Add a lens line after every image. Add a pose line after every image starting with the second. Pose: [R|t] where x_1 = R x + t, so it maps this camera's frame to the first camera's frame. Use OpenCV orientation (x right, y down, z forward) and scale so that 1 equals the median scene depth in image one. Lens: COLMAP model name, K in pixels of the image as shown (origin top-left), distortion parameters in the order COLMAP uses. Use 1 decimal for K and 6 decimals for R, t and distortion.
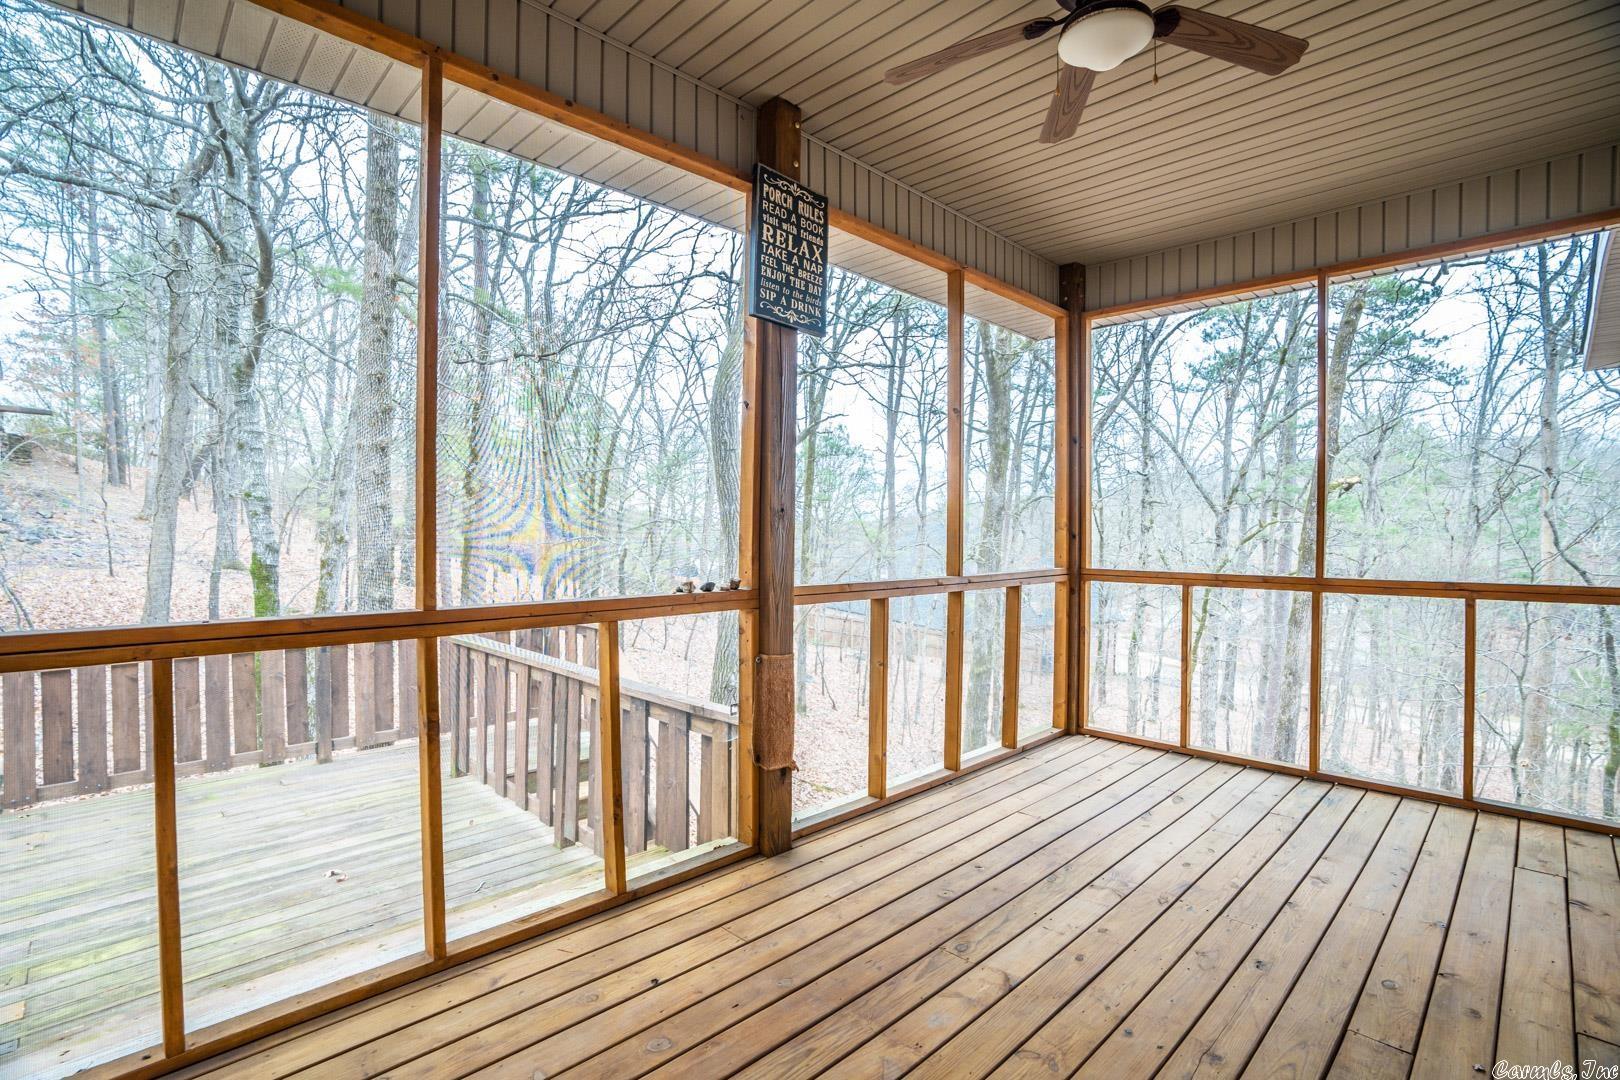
lens RADIAL K [[767.8, 0, 807.2], [0, 767.8, 535.1], [0, 0, 1]] dist [0.012545, 0.000119]
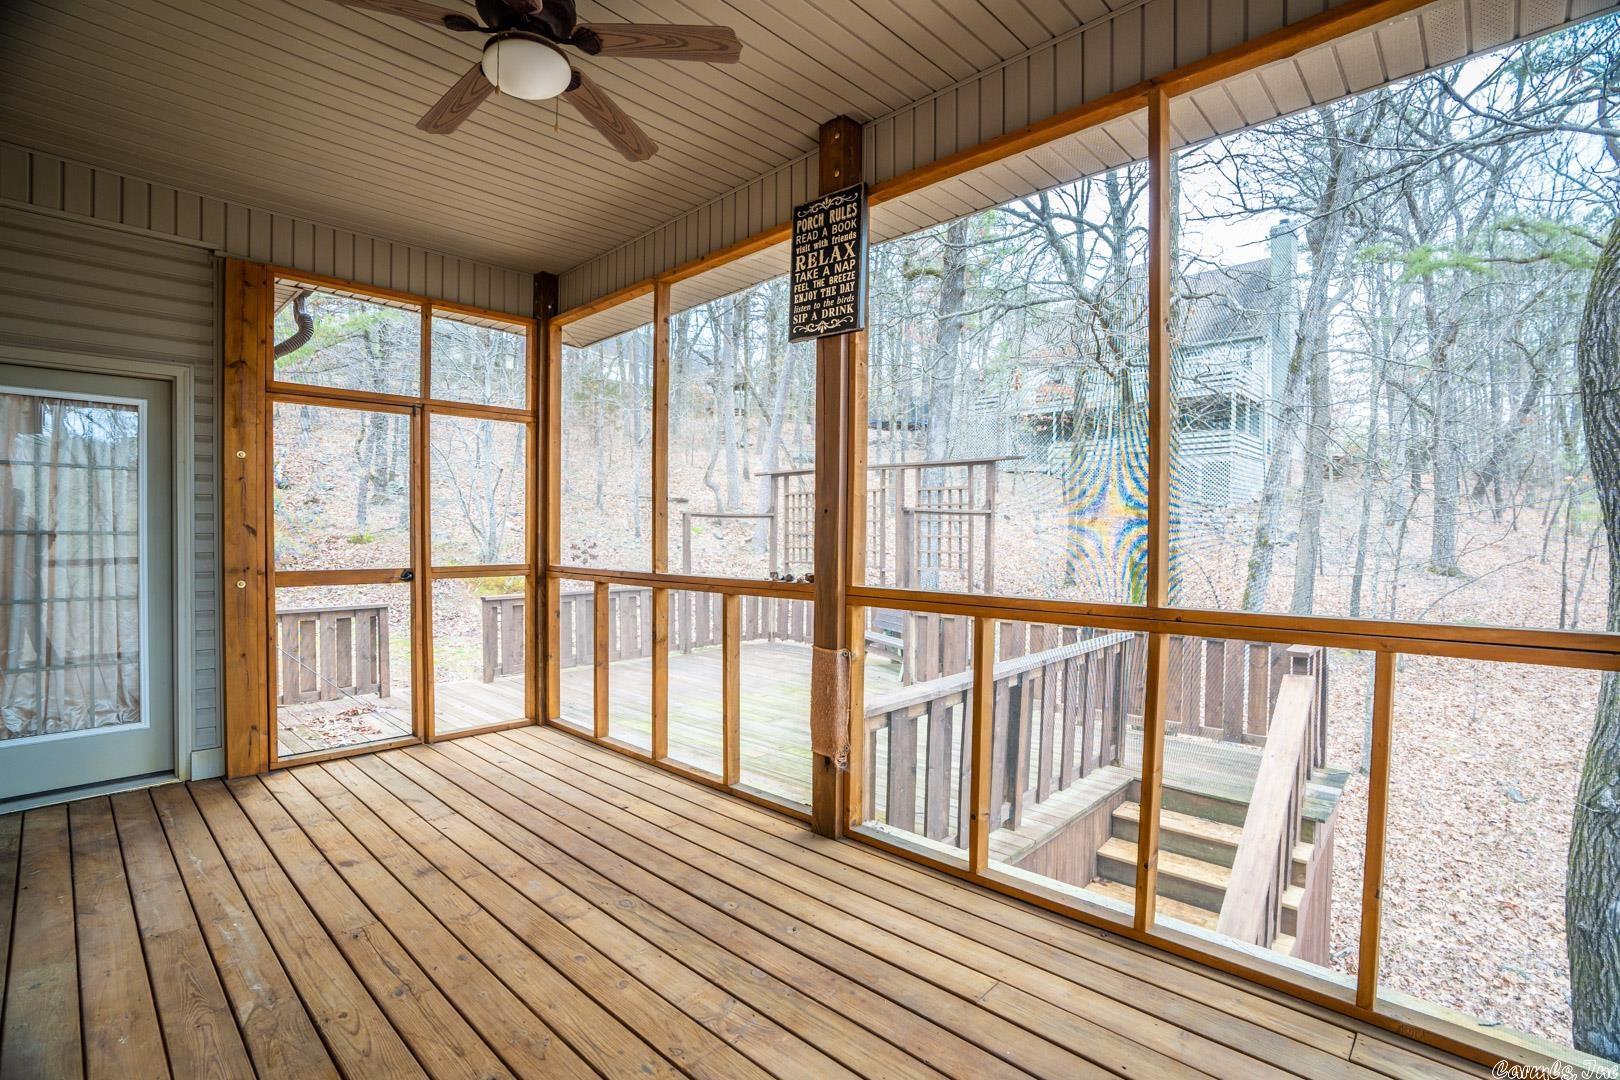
lens RADIAL K [[732.3, 0, 810.0], [0, 732.3, 540.0], [0, 0, 1]] dist [-0.003358, 0.000122]
pose [[0.066200, 0.009227, -0.997764, 0.982210], [-0.010686, 0.999906, 0.008538, -0.002058], [0.997749, 0.010097, 0.066292, 0.924352]]
